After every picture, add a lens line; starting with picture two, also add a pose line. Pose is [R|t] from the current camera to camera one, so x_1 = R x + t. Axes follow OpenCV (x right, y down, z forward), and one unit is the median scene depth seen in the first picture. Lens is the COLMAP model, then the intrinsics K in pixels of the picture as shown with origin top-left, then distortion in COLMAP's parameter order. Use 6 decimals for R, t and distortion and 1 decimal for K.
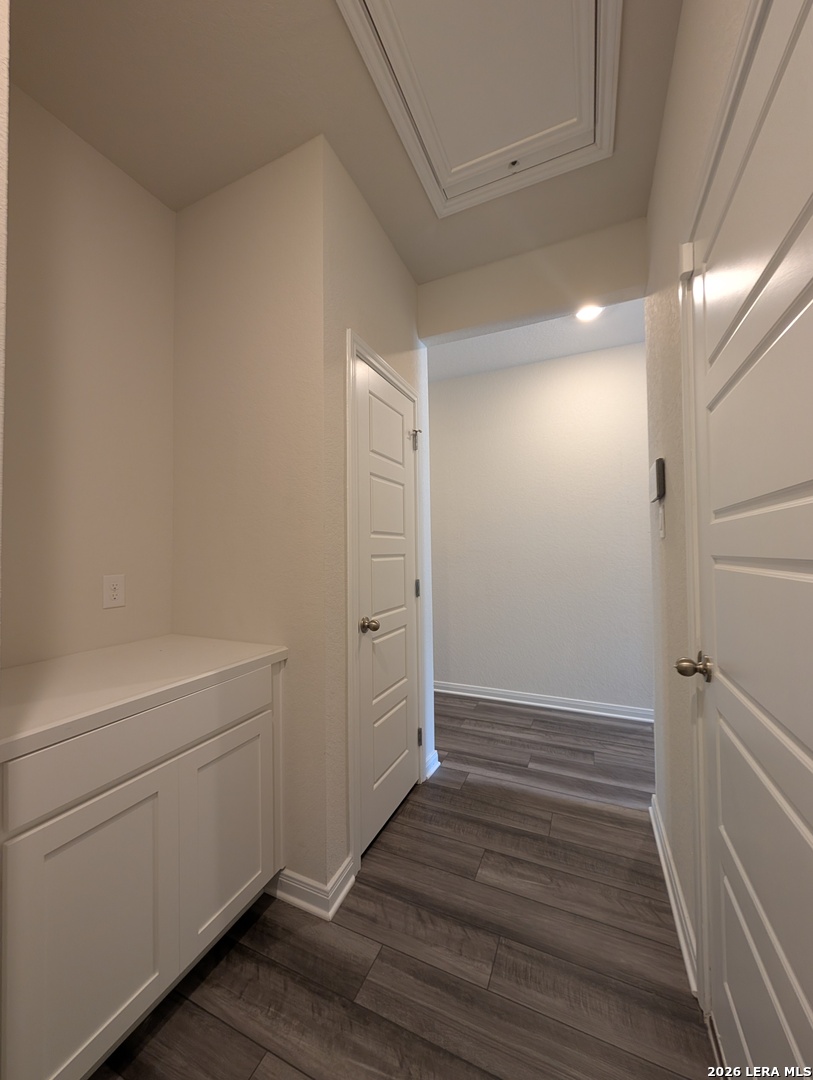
lens RADIAL K [[404.1, 0, 403.3], [0, 404.1, 536.3], [0, 0, 1]] dist [-0.003575, 0.000346]
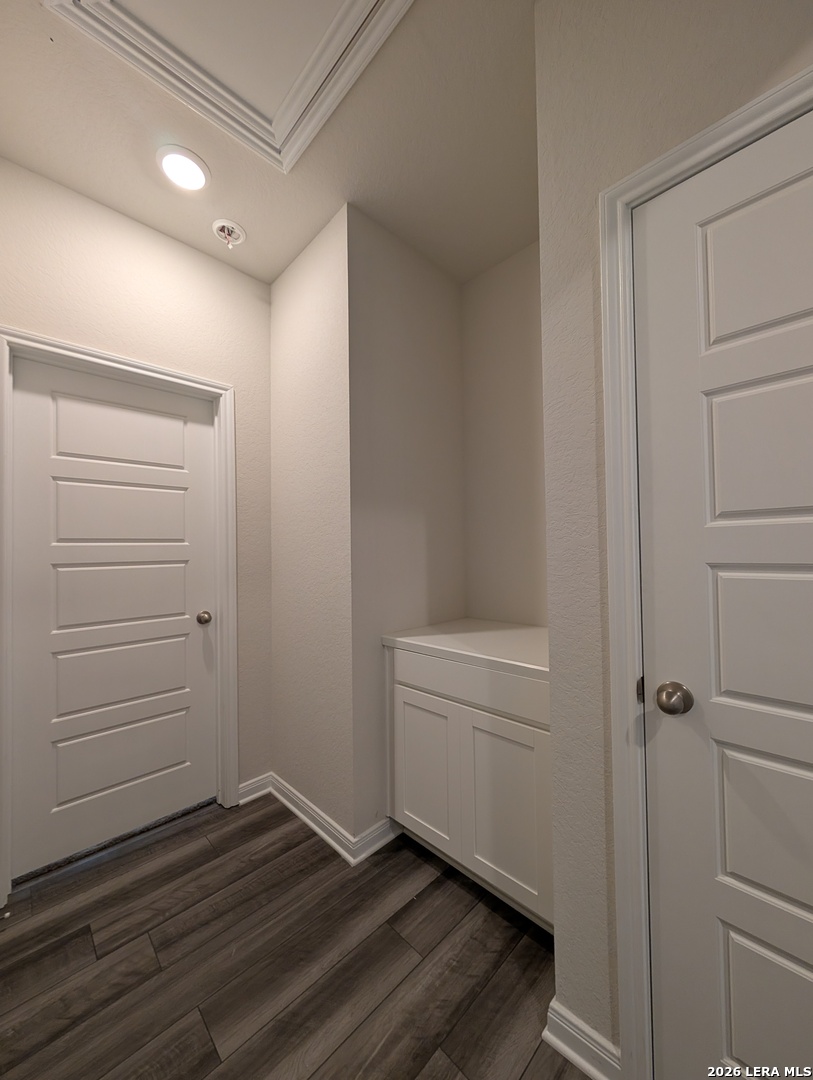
lens RADIAL K [[404.1, 0, 408.4], [0, 404.1, 546.2], [0, 0, 1]] dist [-0.003575, 0.000346]
pose [[-0.345200, 0.004763, -0.938517, 0.739361], [0.040209, 0.999144, -0.009719, 0.020216], [0.937667, -0.041092, -0.345096, 1.269618]]
